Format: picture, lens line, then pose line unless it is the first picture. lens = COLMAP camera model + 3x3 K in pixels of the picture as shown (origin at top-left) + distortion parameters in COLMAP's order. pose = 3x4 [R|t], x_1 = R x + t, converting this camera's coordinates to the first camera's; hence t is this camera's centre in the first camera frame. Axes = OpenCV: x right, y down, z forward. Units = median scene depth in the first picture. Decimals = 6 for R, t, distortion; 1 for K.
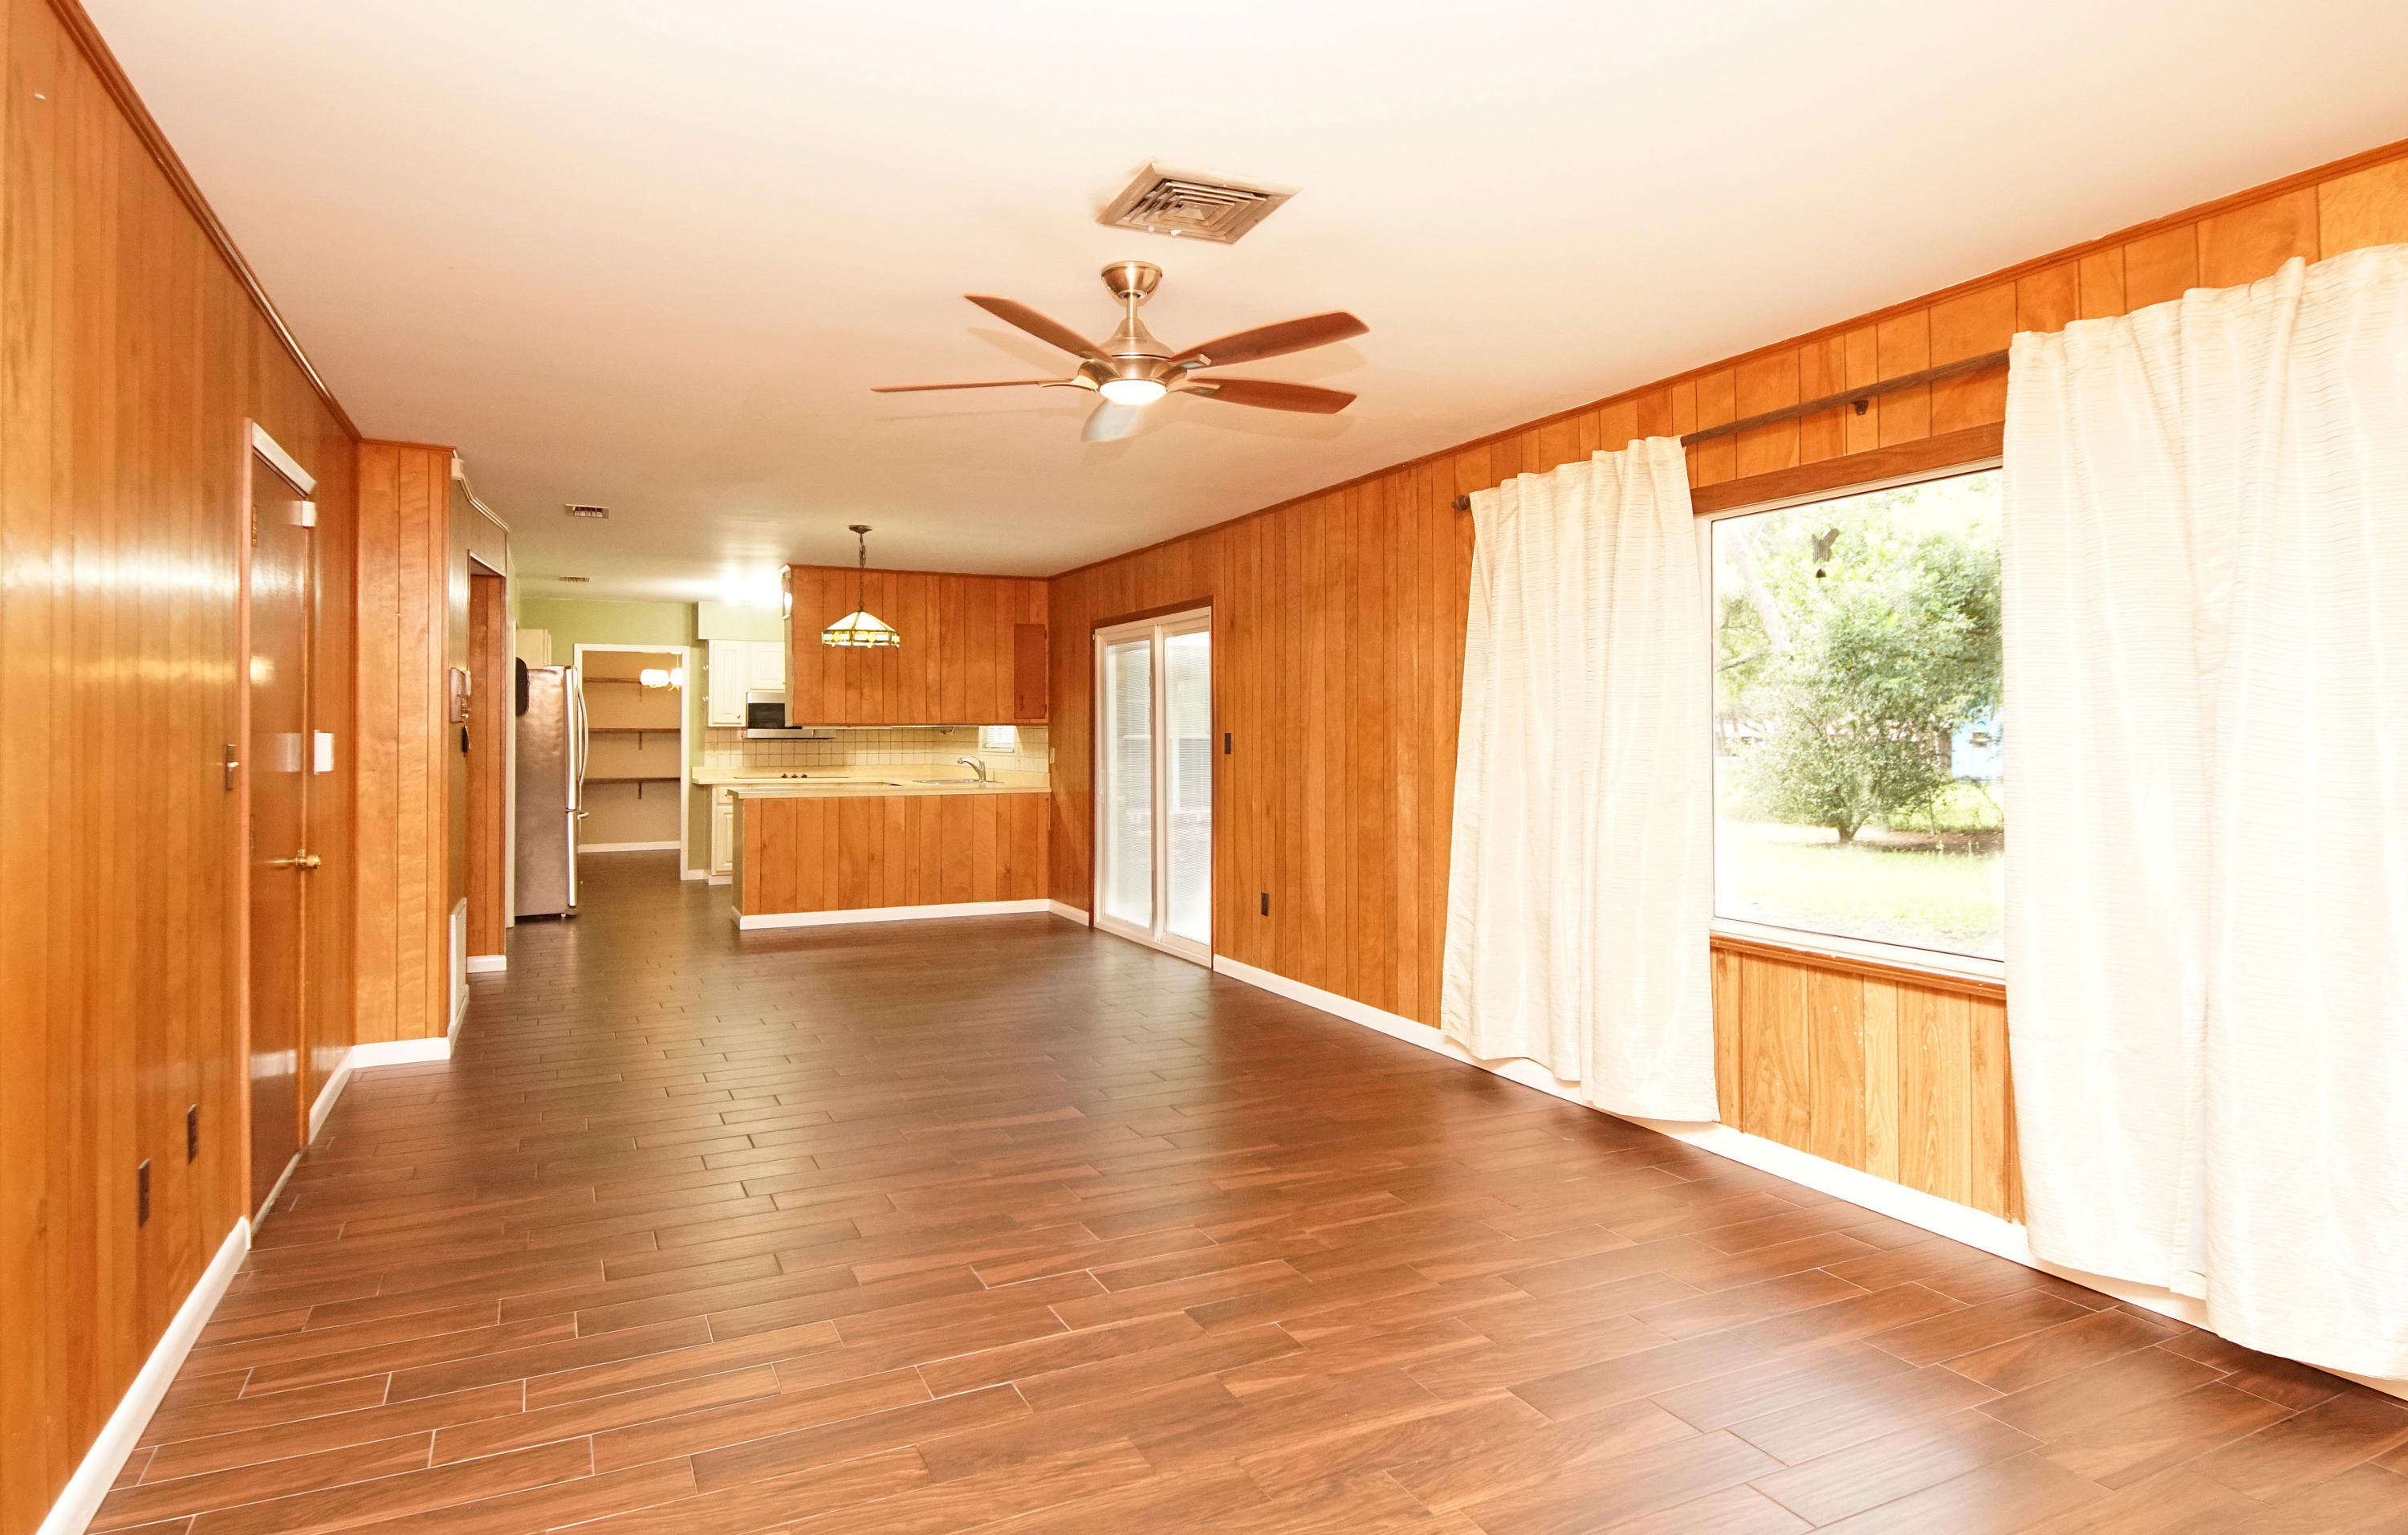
lens RADIAL K [[1252.1, 0, 1154.1], [0, 1252.1, 734.0], [0, 0, 1]] dist [0.016014, 0.000016]
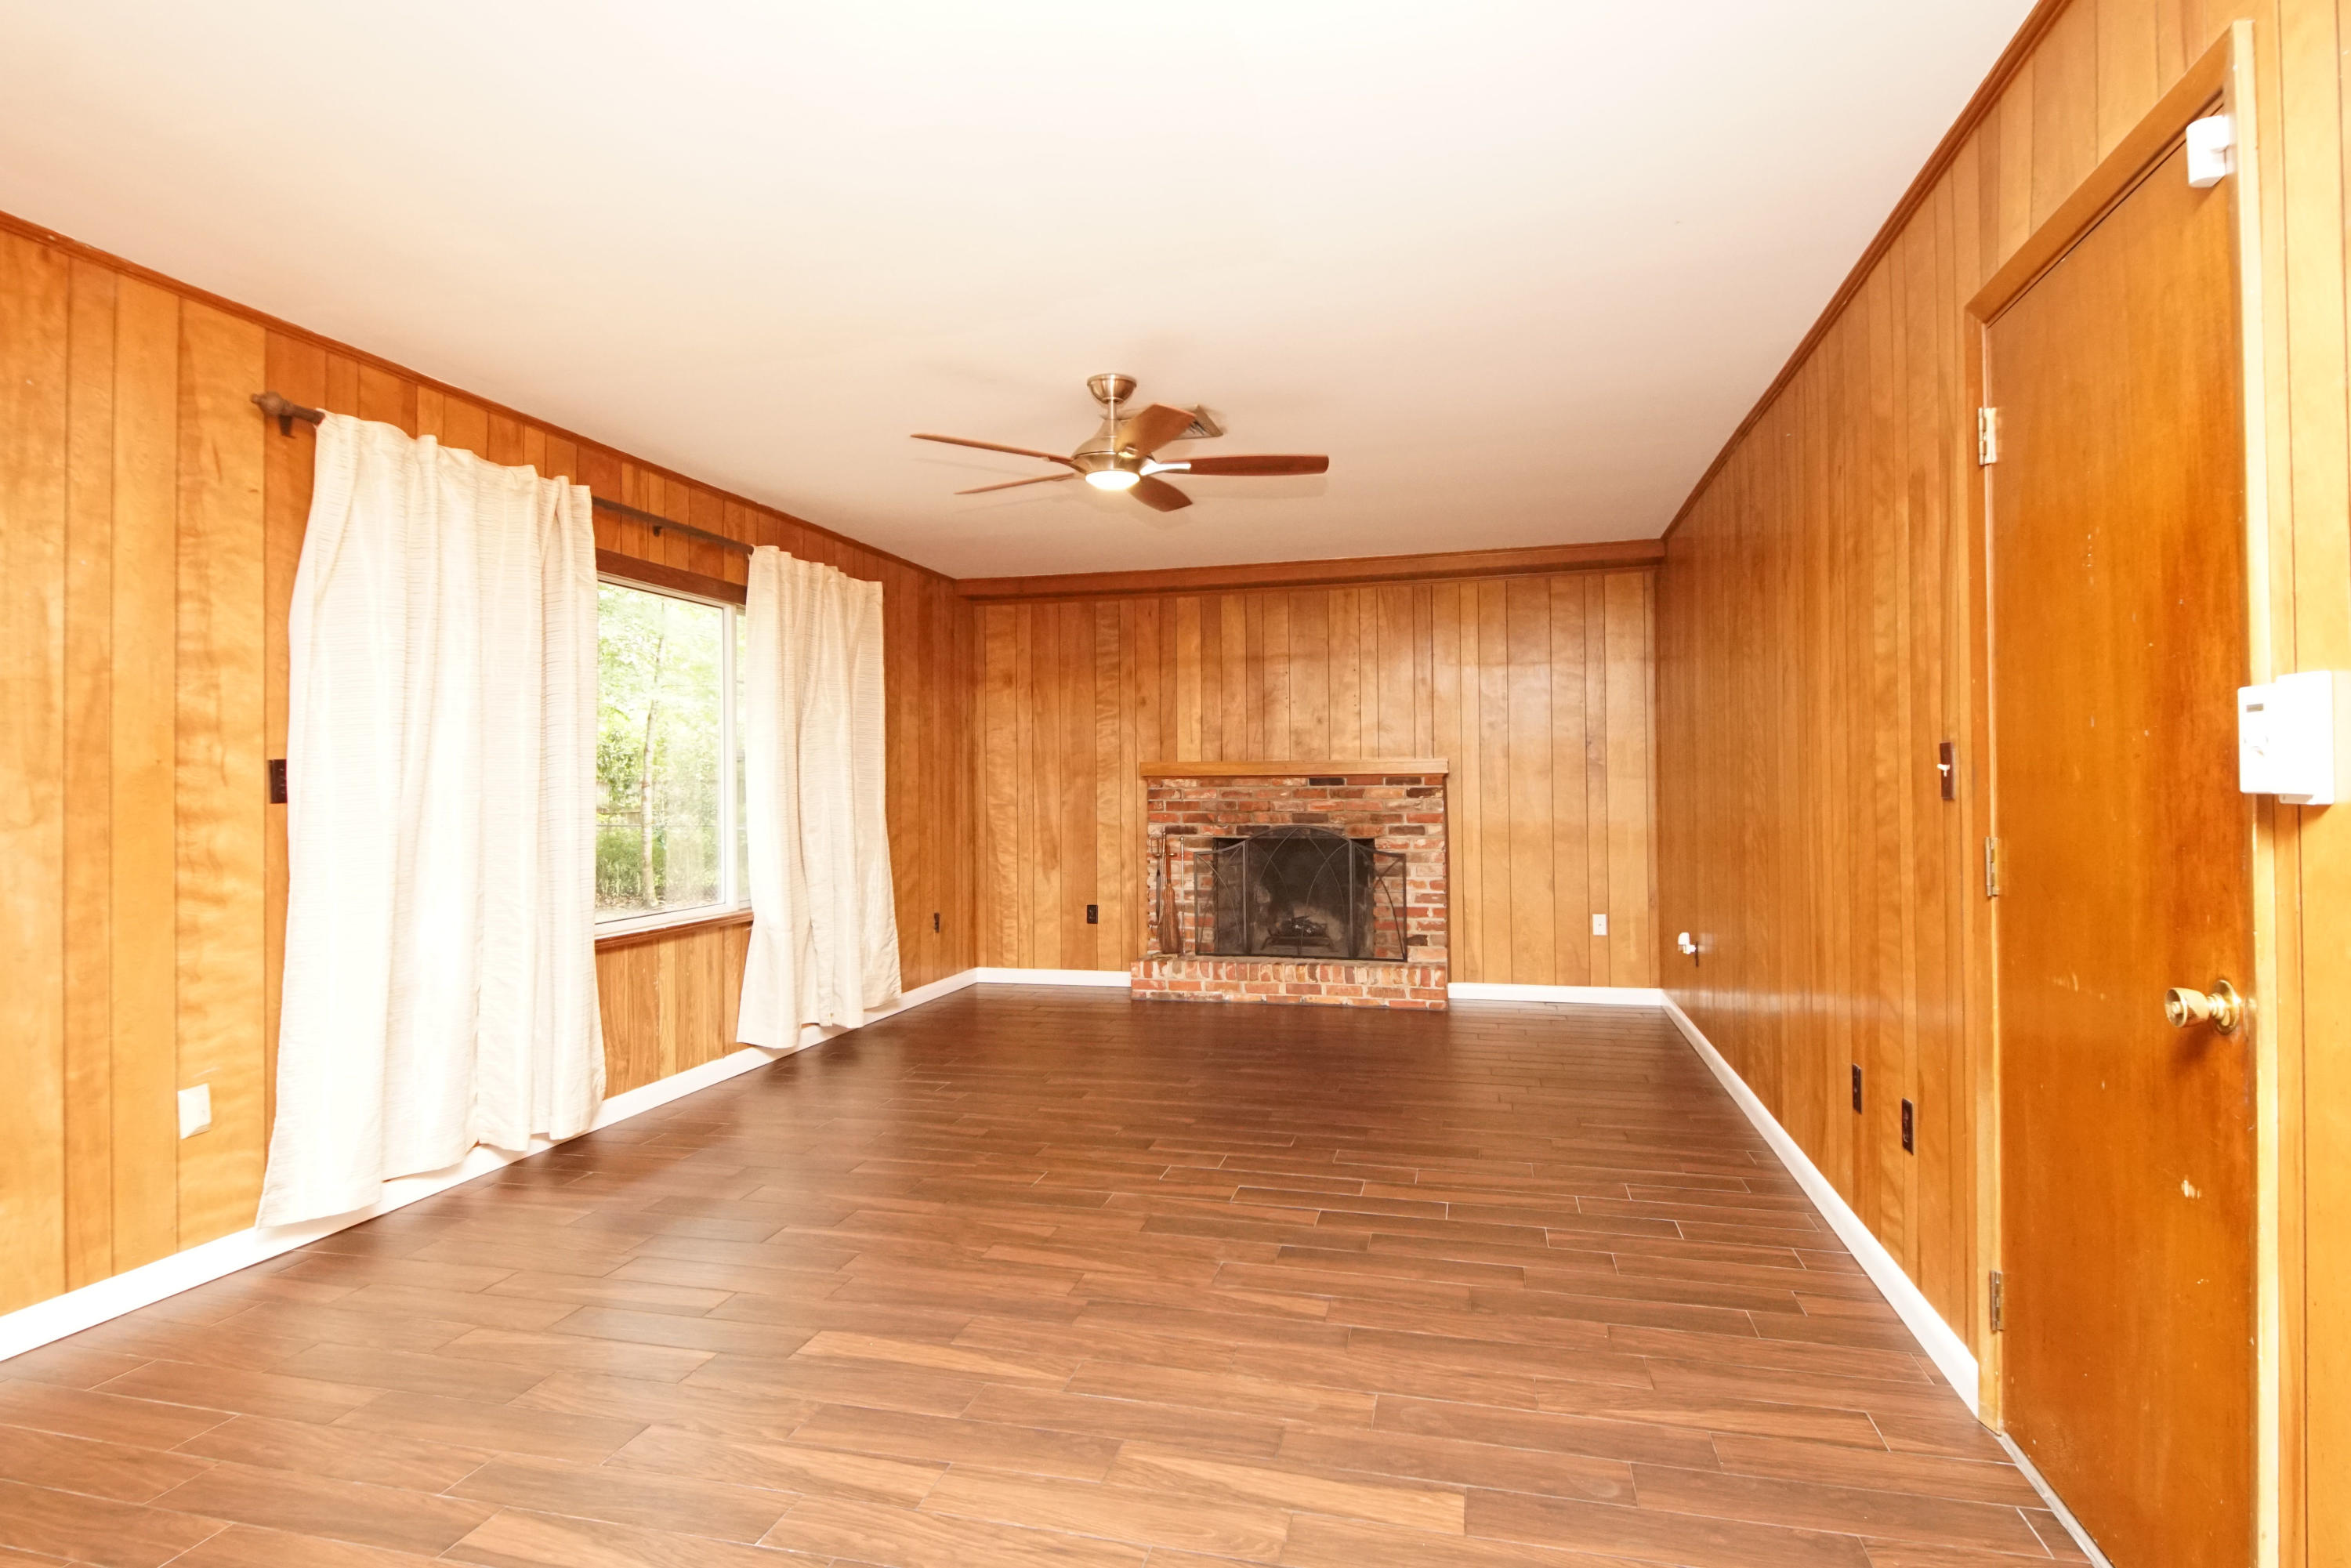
lens RADIAL K [[1260.4, 0, 1152.3], [0, 1260.4, 768.0], [0, 0, 1]] dist [0.041949, -0.039245]
pose [[-0.763916, 0.017216, 0.645086, -0.759114], [0.008564, 0.999826, -0.016542, 0.030694], [-0.645259, -0.007112, -0.763931, 1.716987]]
